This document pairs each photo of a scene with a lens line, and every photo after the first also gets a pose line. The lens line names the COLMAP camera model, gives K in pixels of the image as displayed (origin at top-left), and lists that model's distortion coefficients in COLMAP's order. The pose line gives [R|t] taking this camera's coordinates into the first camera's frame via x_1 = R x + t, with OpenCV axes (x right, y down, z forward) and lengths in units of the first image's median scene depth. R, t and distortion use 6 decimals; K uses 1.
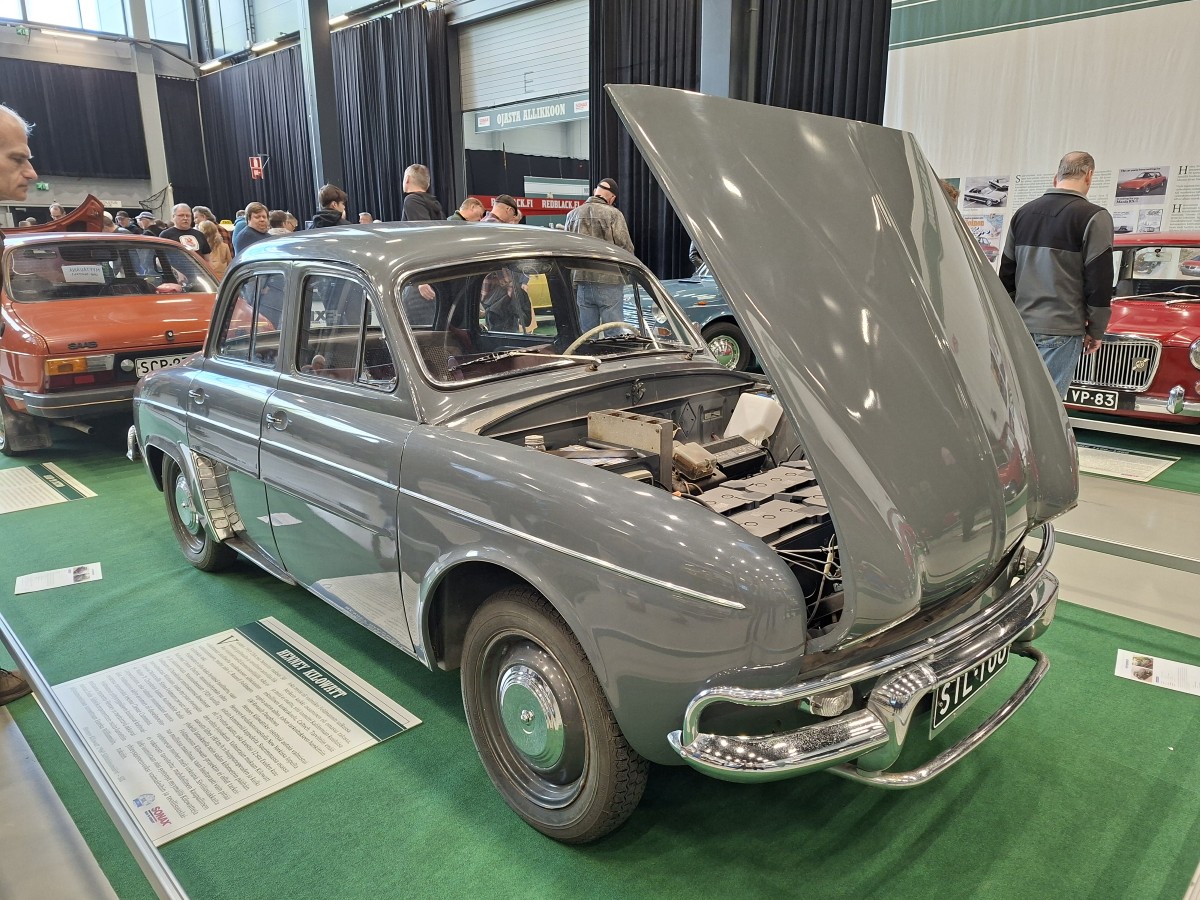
lens RADIAL K [[849.8, 0, 599.0], [0, 849.8, 451.6], [0, 0, 1]] dist [-0.024995, -0.005731]
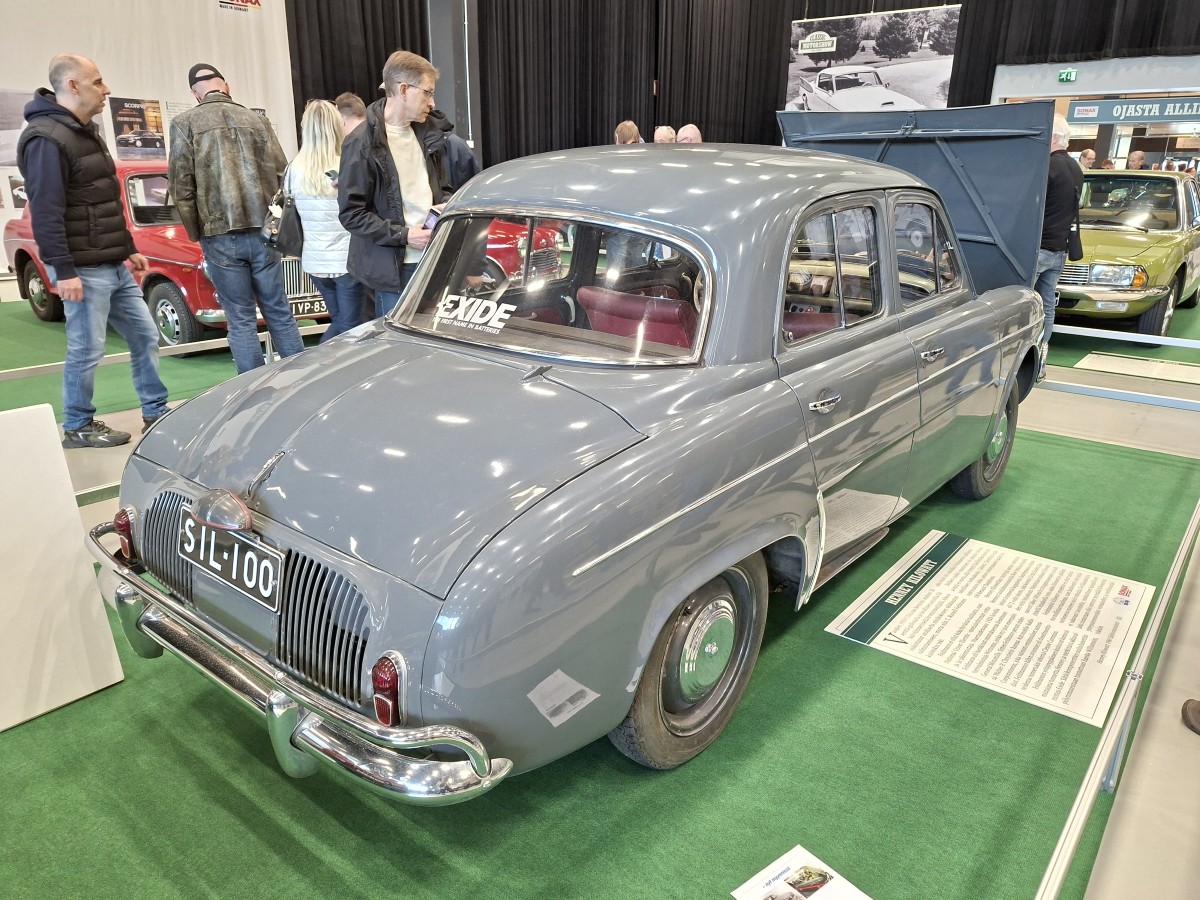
lens RADIAL K [[849.8, 0, 599.0], [0, 849.8, 451.6], [0, 0, 1]] dist [-0.024995, -0.005731]
pose [[-0.104292, -0.308470, 0.945500, -1.260910], [0.240488, 0.914650, 0.324932, -0.329326], [-0.965033, 0.261269, -0.021207, 1.365238]]
